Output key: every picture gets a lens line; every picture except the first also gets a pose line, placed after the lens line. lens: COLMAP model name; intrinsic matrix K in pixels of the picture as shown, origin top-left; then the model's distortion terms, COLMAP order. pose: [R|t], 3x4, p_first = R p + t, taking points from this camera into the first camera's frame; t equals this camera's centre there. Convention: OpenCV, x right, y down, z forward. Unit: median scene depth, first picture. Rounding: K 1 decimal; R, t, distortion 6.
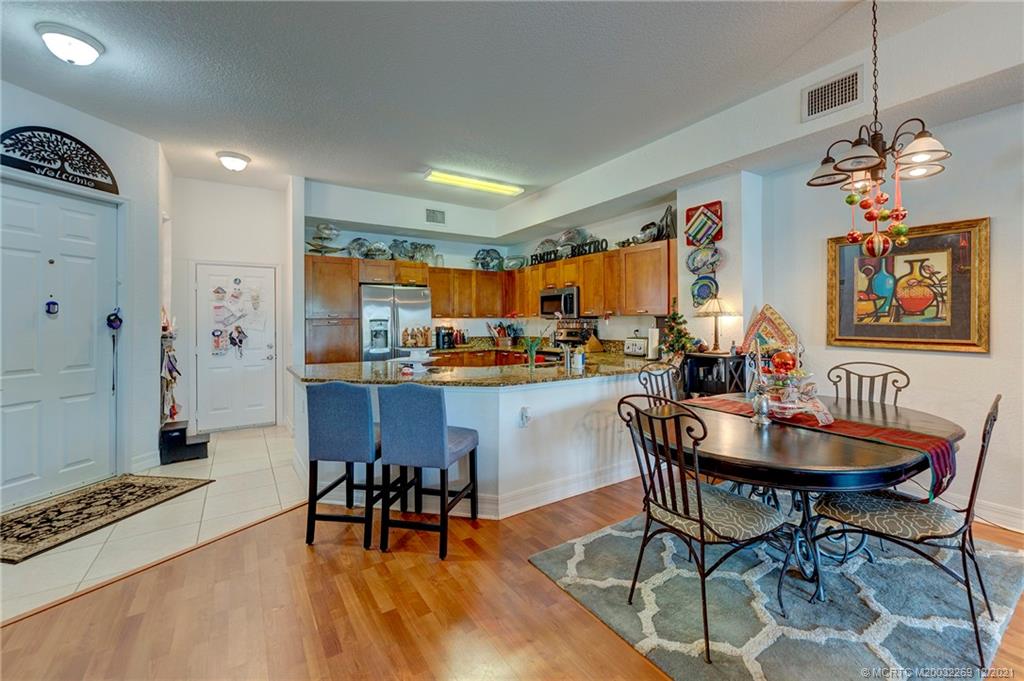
lens RADIAL K [[419.7, 0, 518.7], [0, 419.7, 315.2], [0, 0, 1]] dist [0.000539, 0.000117]
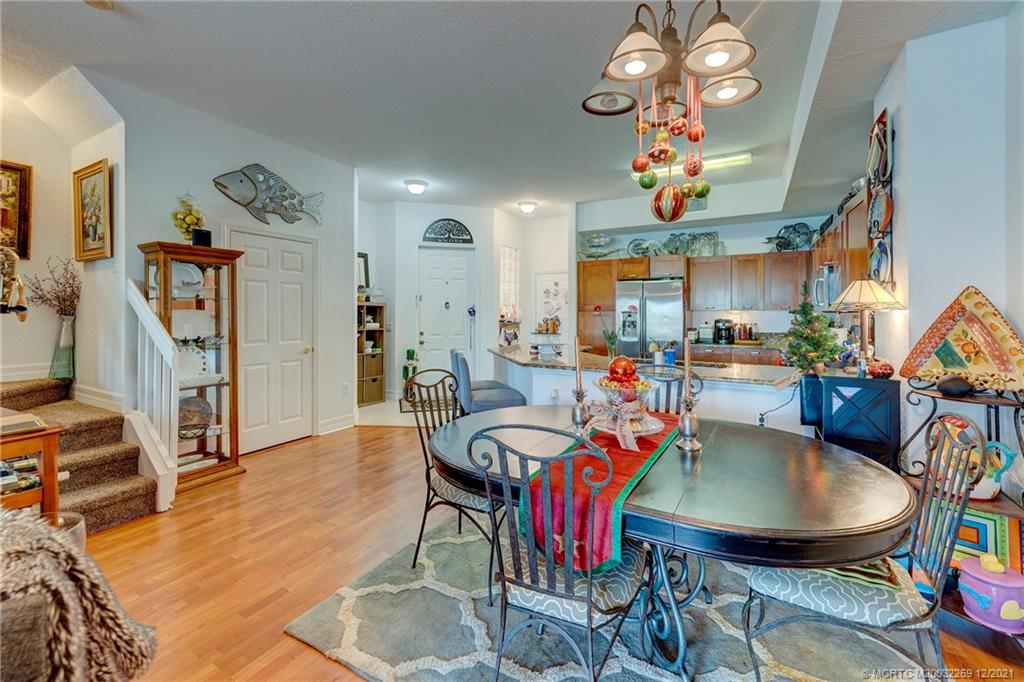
lens RADIAL K [[426.5, 0, 504.7], [0, 426.5, 308.7], [0, 0, 1]] dist [0.001485, -0.000572]
pose [[0.442909, -0.000329, -0.896567, 0.539621], [0.006446, 0.999975, 0.002817, -0.002459], [0.896544, -0.007027, 0.442900, 0.196297]]
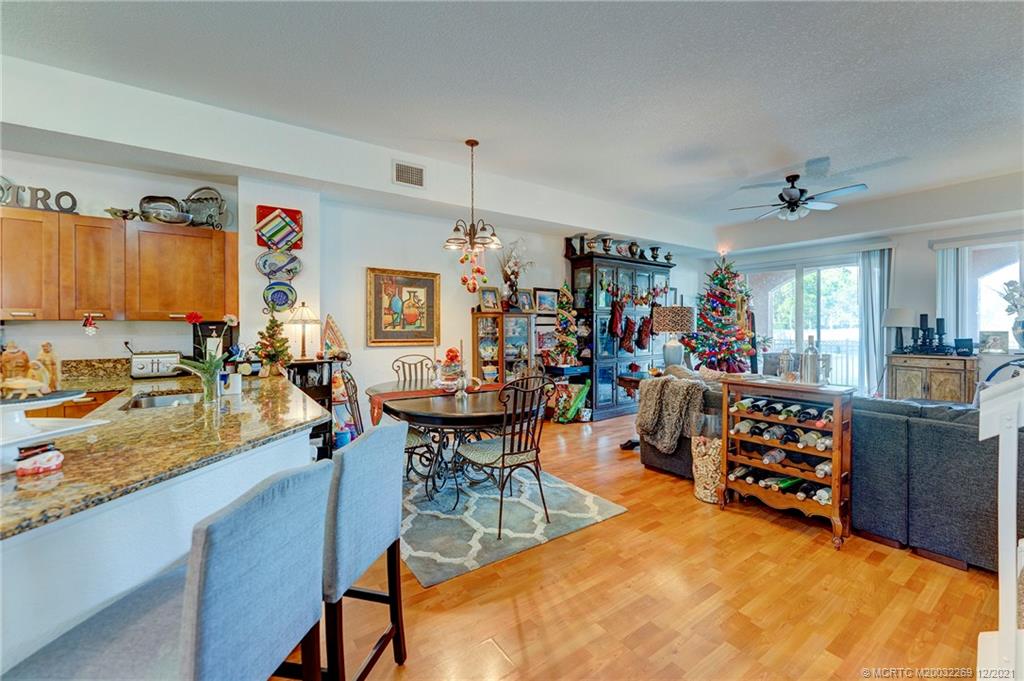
lens RADIAL K [[419.7, 0, 504.6], [0, 419.7, 327.3], [0, 0, 1]] dist [0.000539, 0.000117]
pose [[-0.023114, 0.004060, 0.999725, -0.386060], [-0.009767, 0.999943, -0.004287, 0.007307], [-0.999685, -0.009863, -0.023073, 0.368023]]
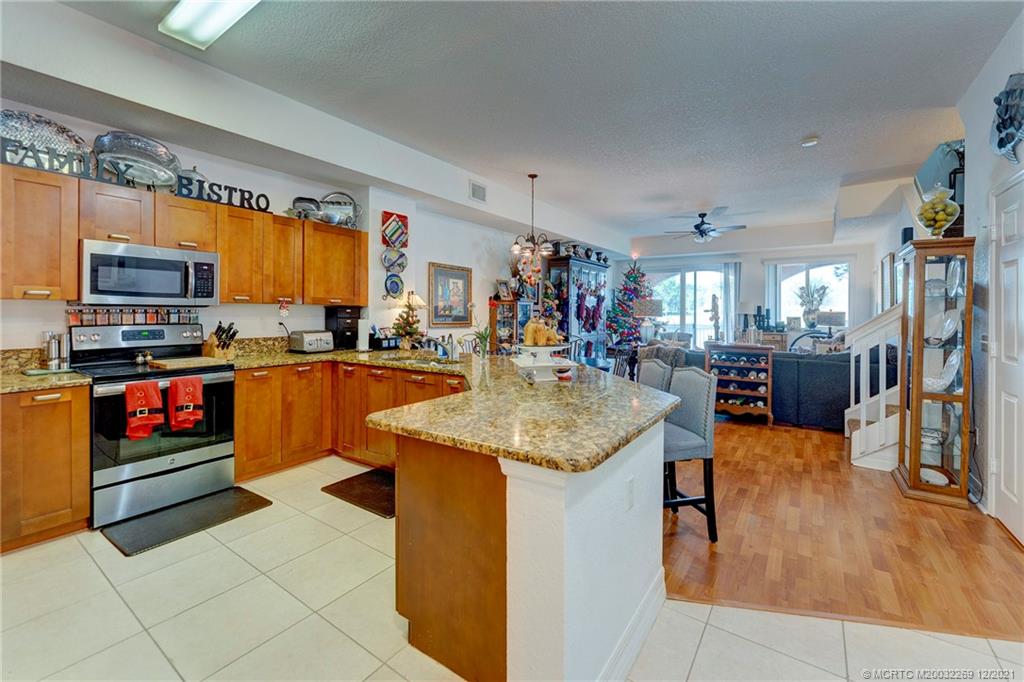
lens RADIAL K [[426.5, 0, 499.2], [0, 426.5, 313.8], [0, 0, 1]] dist [0.001485, -0.000572]
pose [[-0.348449, 0.002140, 0.937325, -0.568674], [-0.014163, 0.999871, -0.007548, 0.017388], [-0.937221, -0.015906, -0.348374, 0.828353]]
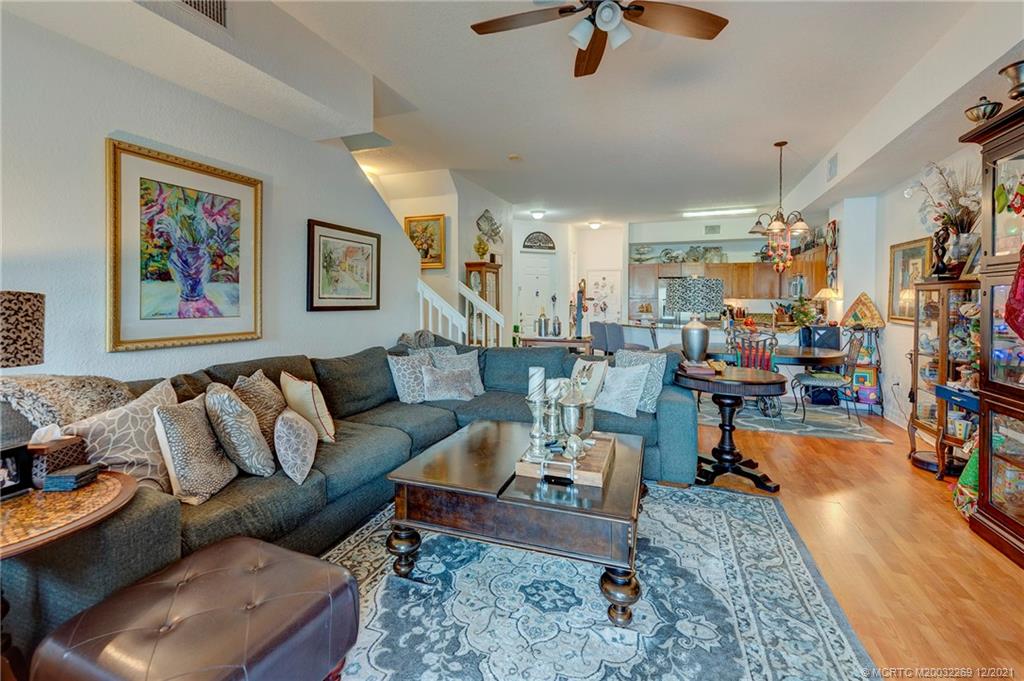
lens RADIAL K [[452.0, 0, 494.3], [0, 452.0, 300.2], [0, 0, 1]] dist [0.001939, 0.000227]
pose [[0.551960, 0.015171, -0.833733, 0.790888], [-0.001171, 0.999848, 0.017418, -0.016163], [0.833870, -0.008638, 0.551893, -0.578512]]
